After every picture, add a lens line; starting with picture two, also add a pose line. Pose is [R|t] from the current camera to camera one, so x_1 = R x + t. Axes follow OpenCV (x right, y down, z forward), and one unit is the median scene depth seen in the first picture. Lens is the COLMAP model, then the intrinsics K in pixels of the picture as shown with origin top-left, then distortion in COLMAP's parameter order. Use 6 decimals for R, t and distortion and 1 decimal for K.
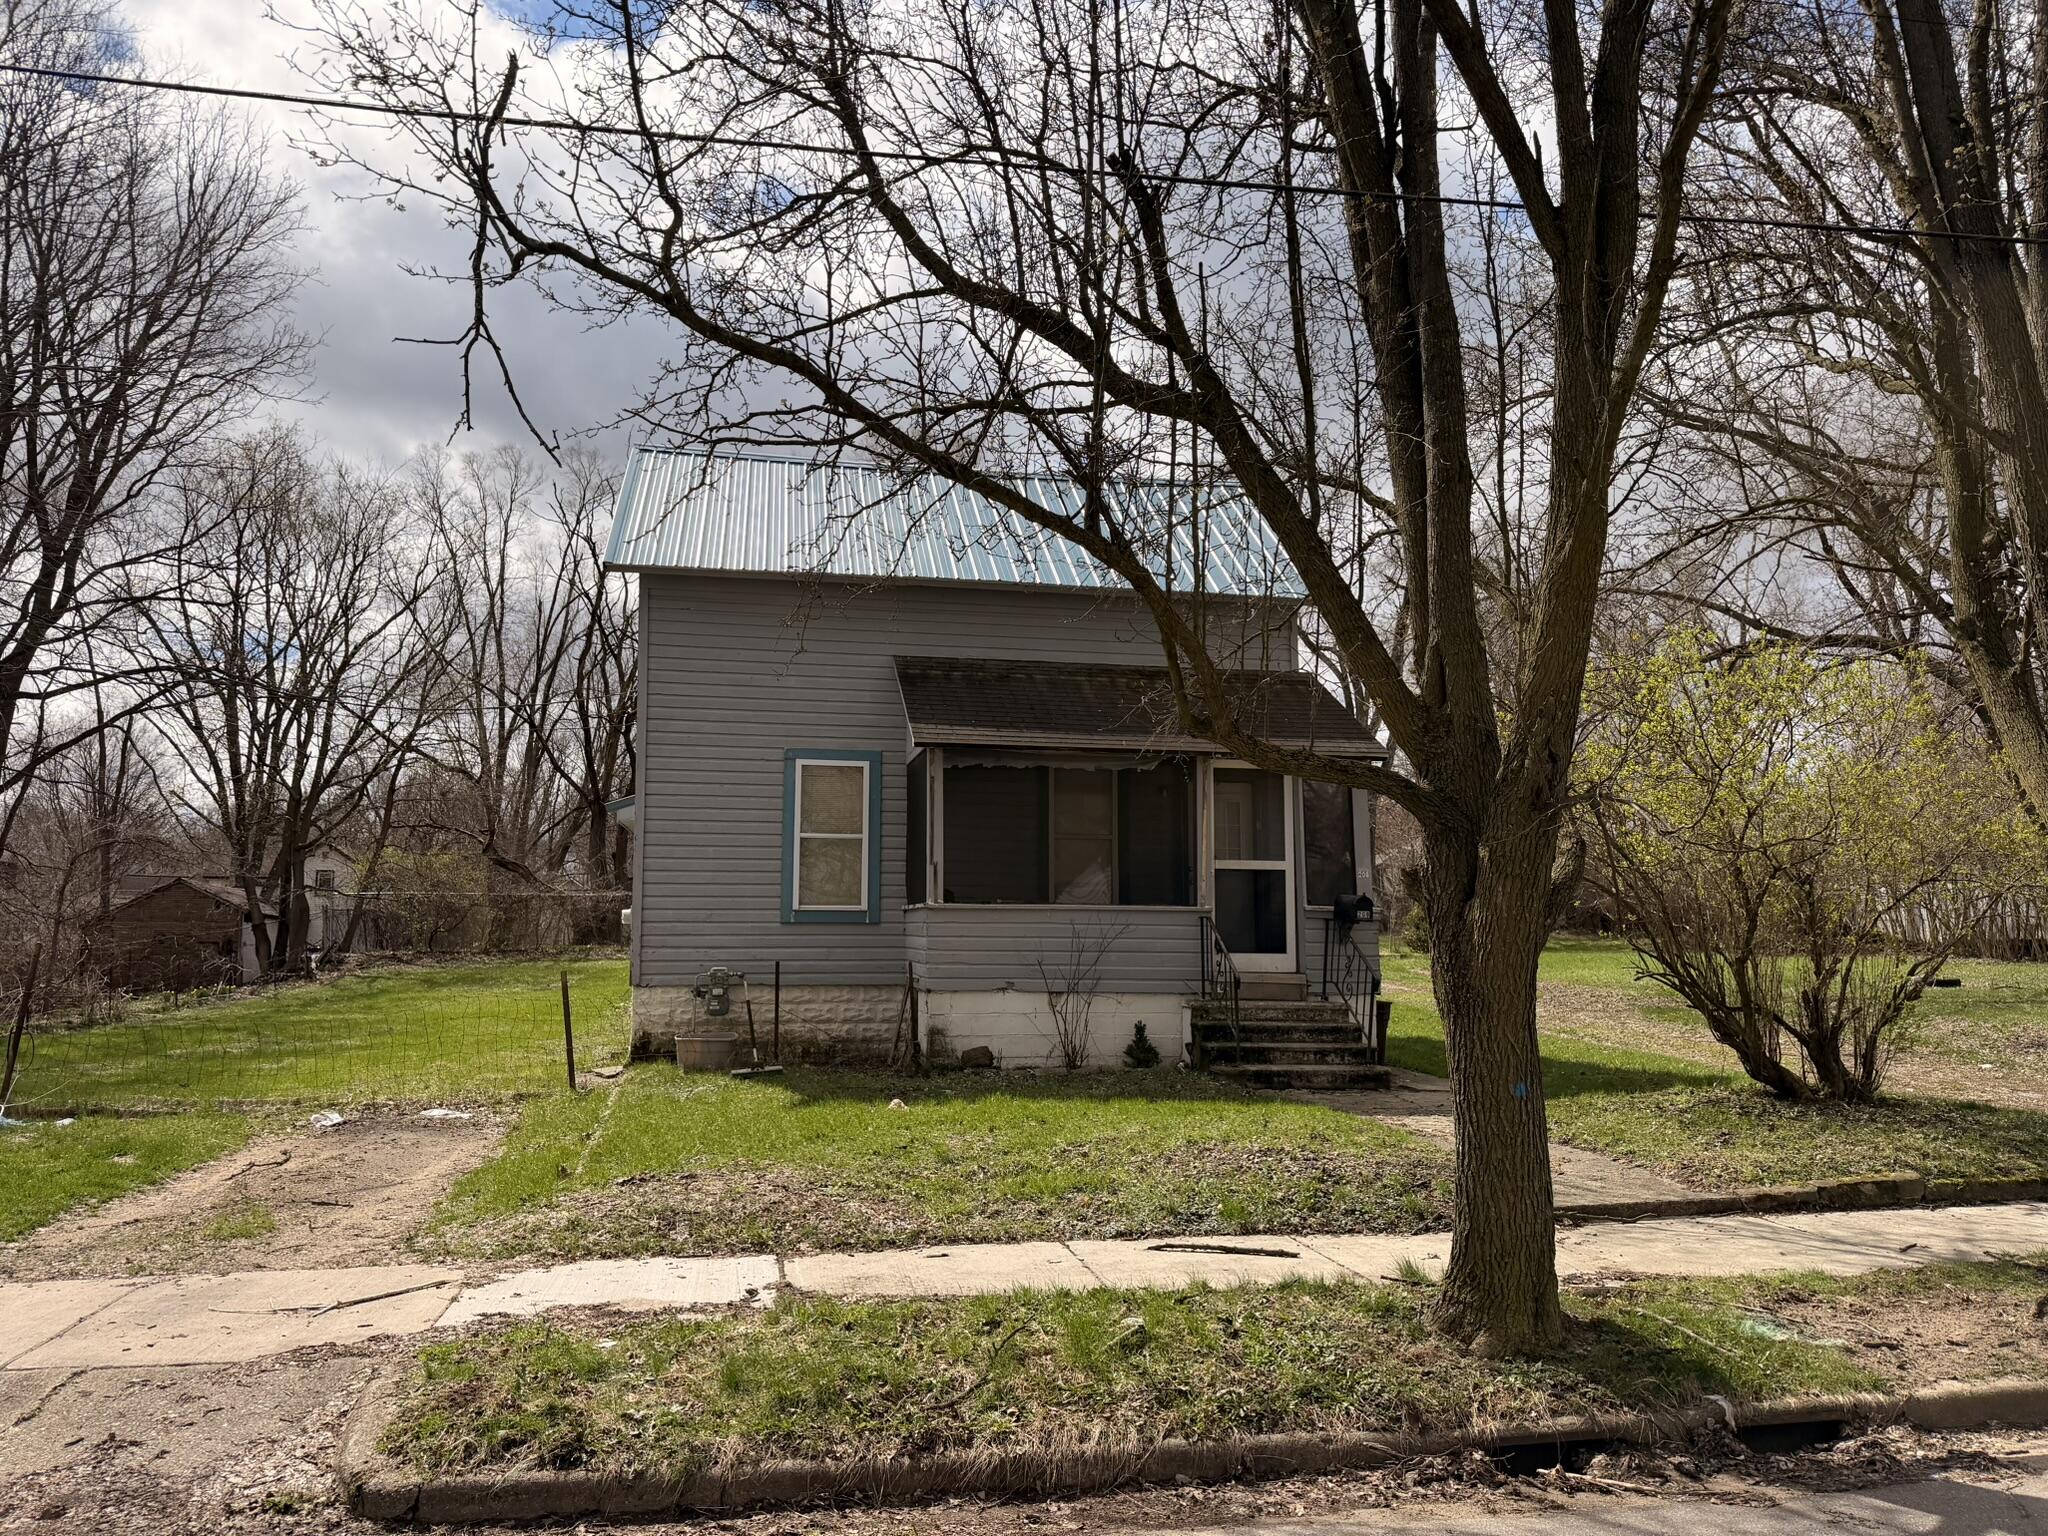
lens RADIAL K [[1409.7, 0, 1002.3], [0, 1409.7, 769.3], [0, 0, 1]] dist [0.072382, -0.045697]
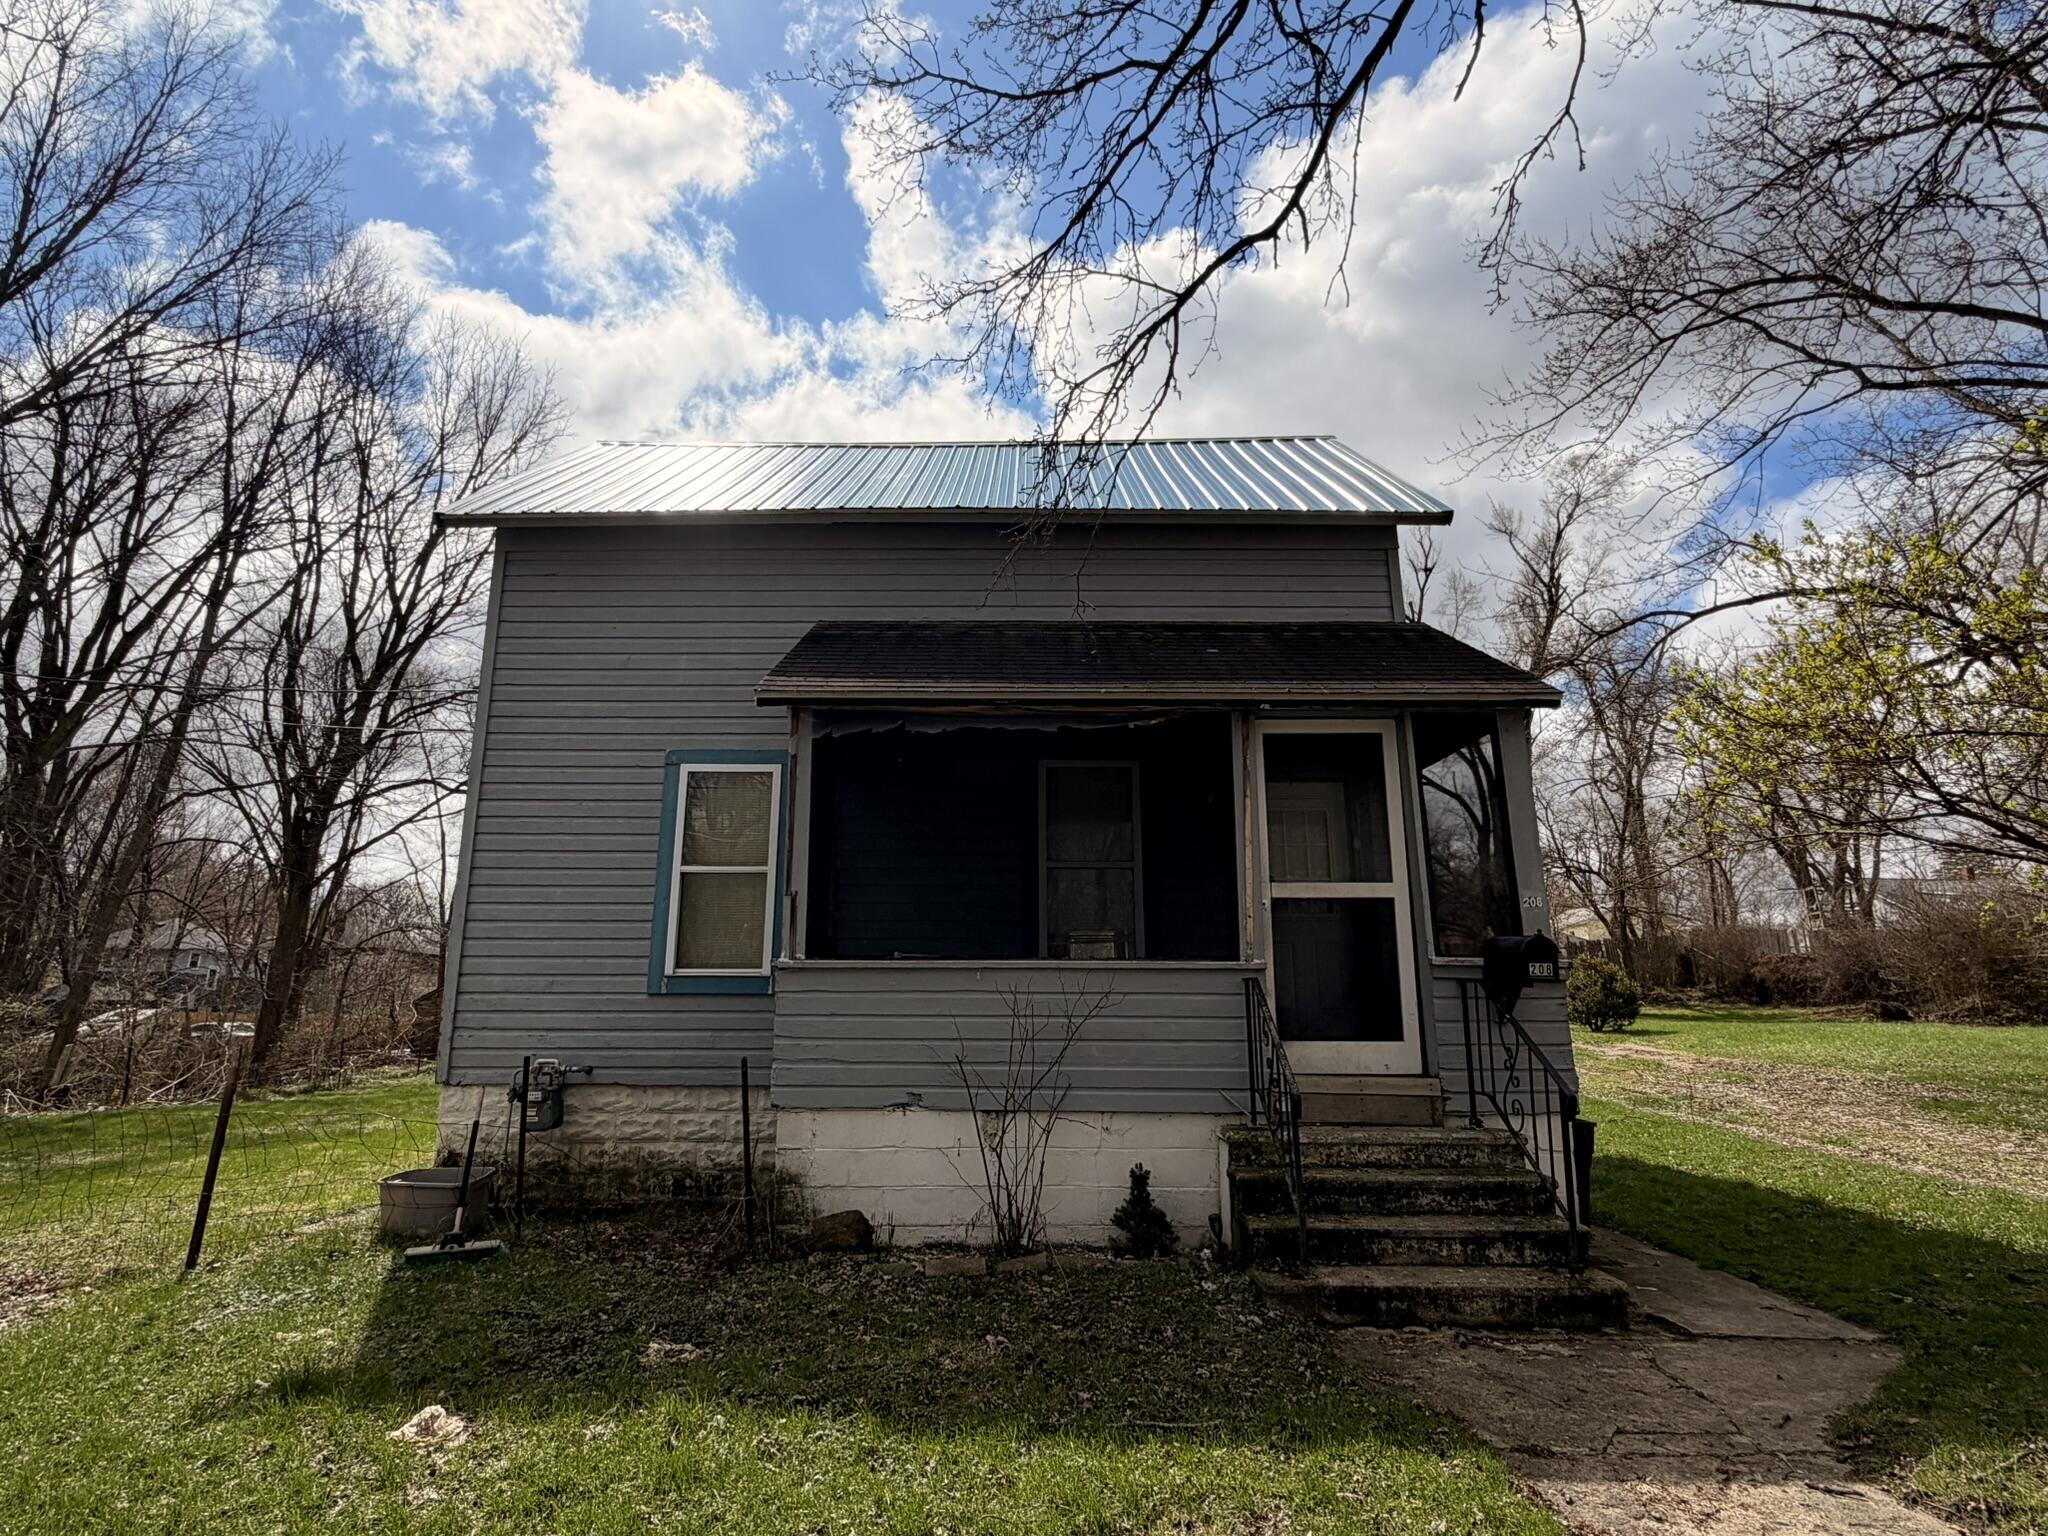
lens RADIAL K [[1076.0, 0, 1013.2], [0, 1076.0, 769.6], [0, 0, 1]] dist [-0.009962, 0.005646]
pose [[0.984912, -0.040611, -0.168221, 0.123282], [0.023373, 0.994384, -0.103217, 0.061628], [0.171468, 0.097727, 0.980331, 0.535482]]
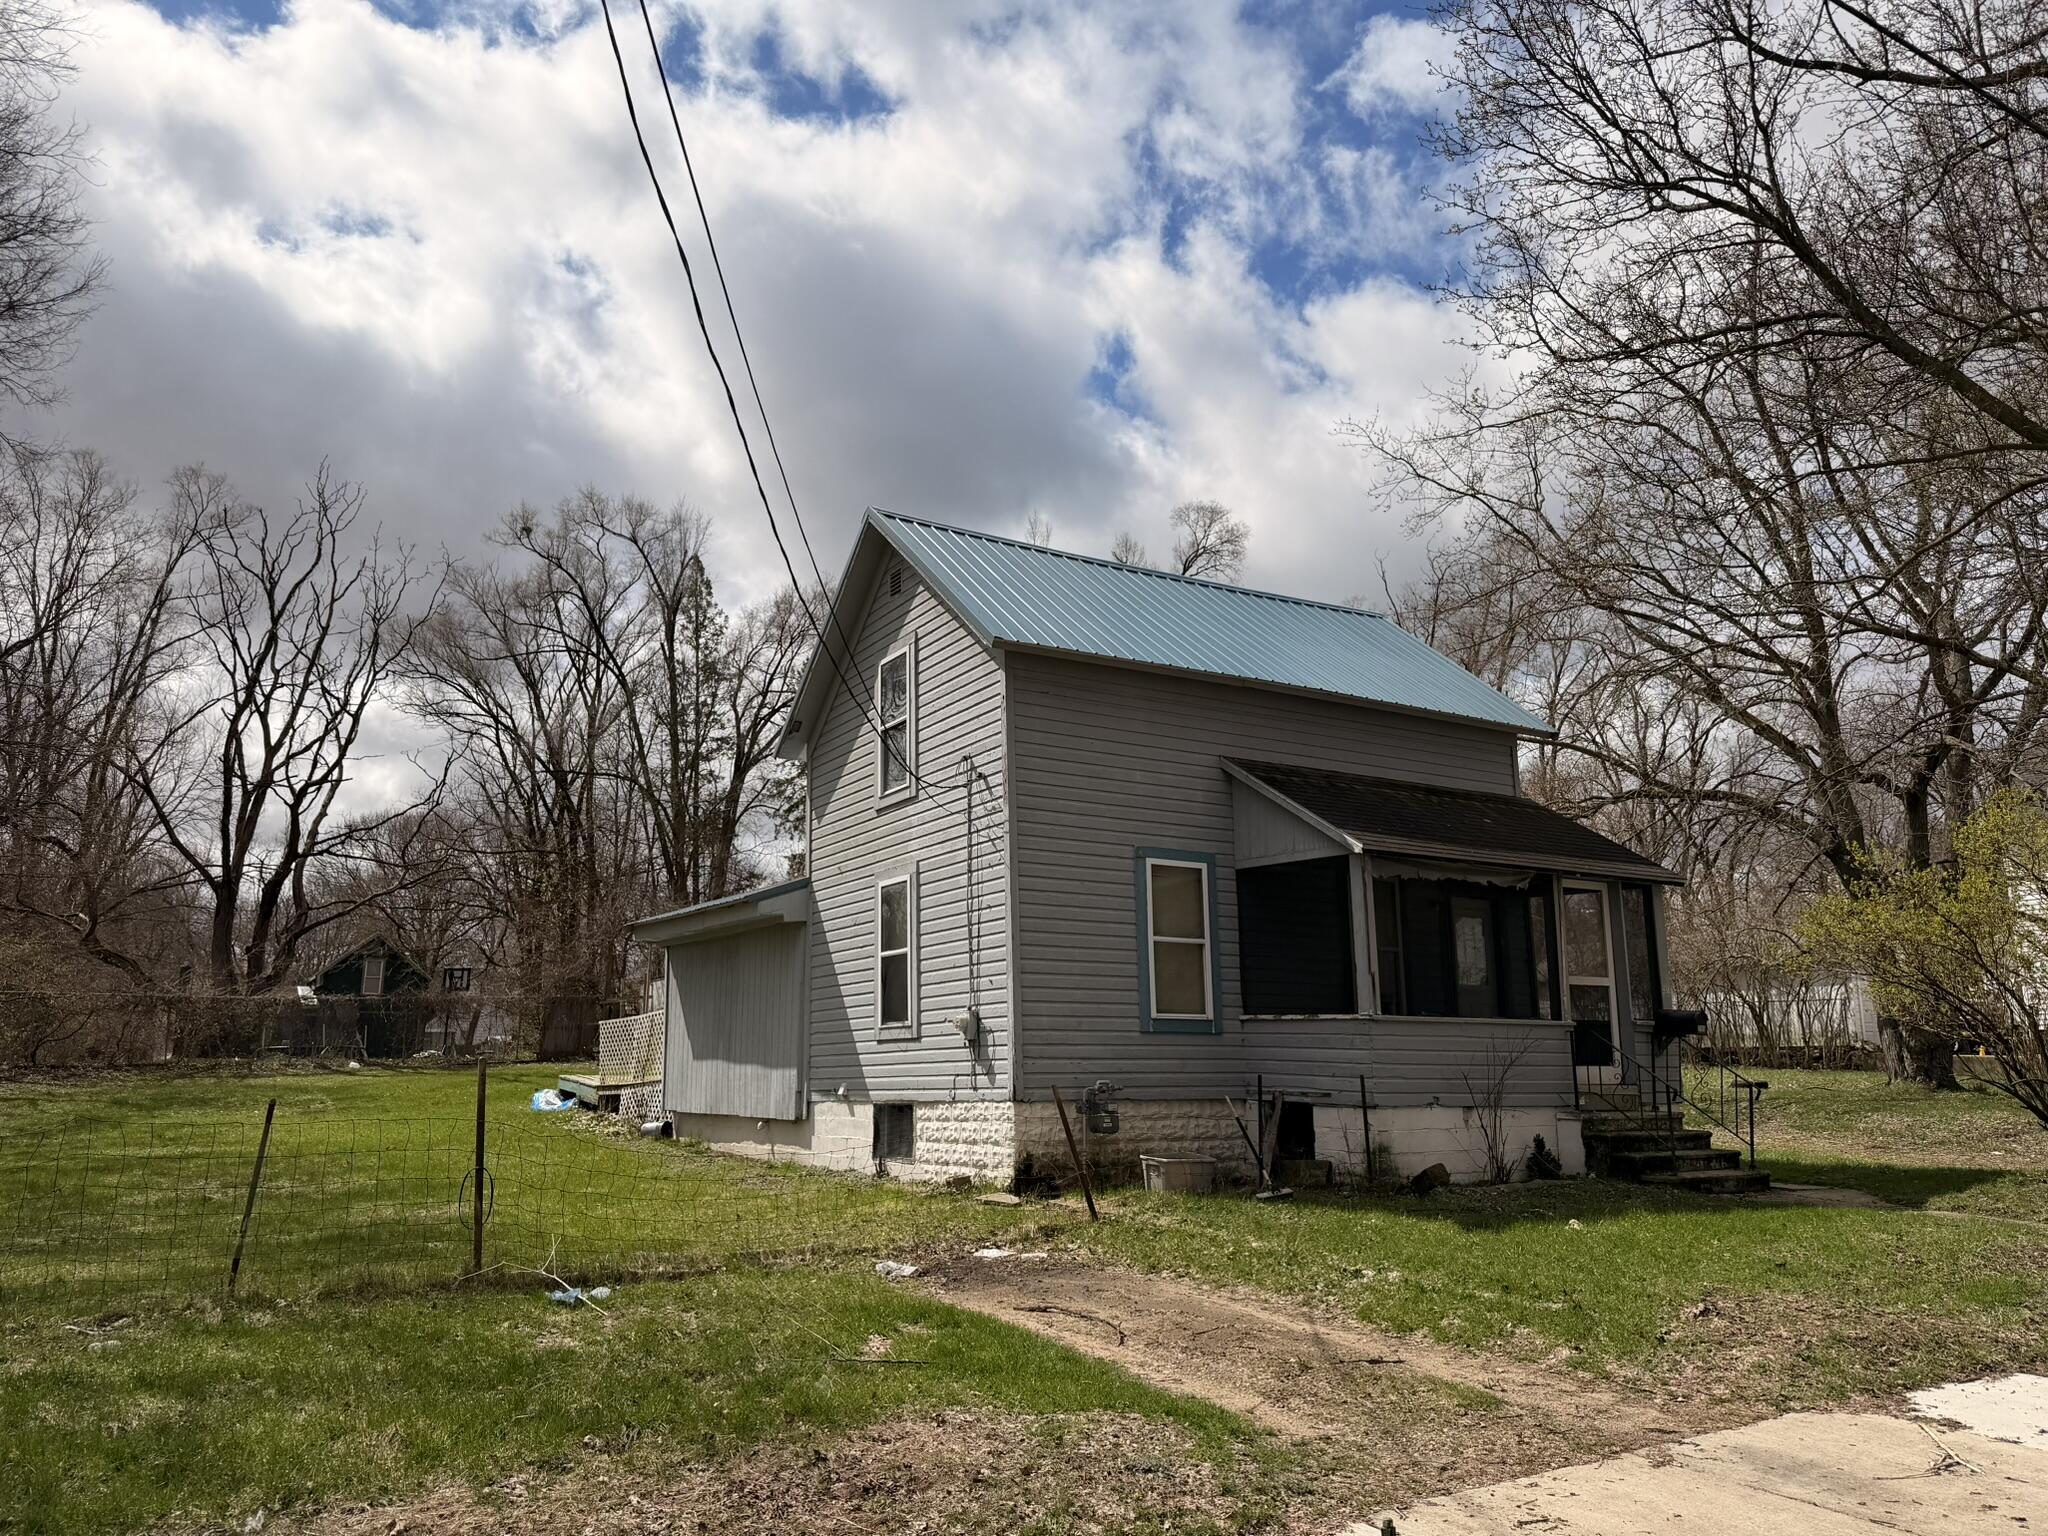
lens RADIAL K [[1409.7, 0, 1018.3], [0, 1409.7, 776.1], [0, 0, 1]] dist [0.072382, -0.045697]
pose [[0.931867, 0.067475, 0.356471, -0.619241], [-0.042748, 0.996130, -0.076802, 0.015916], [-0.360274, 0.056331, 0.931144, 0.157254]]
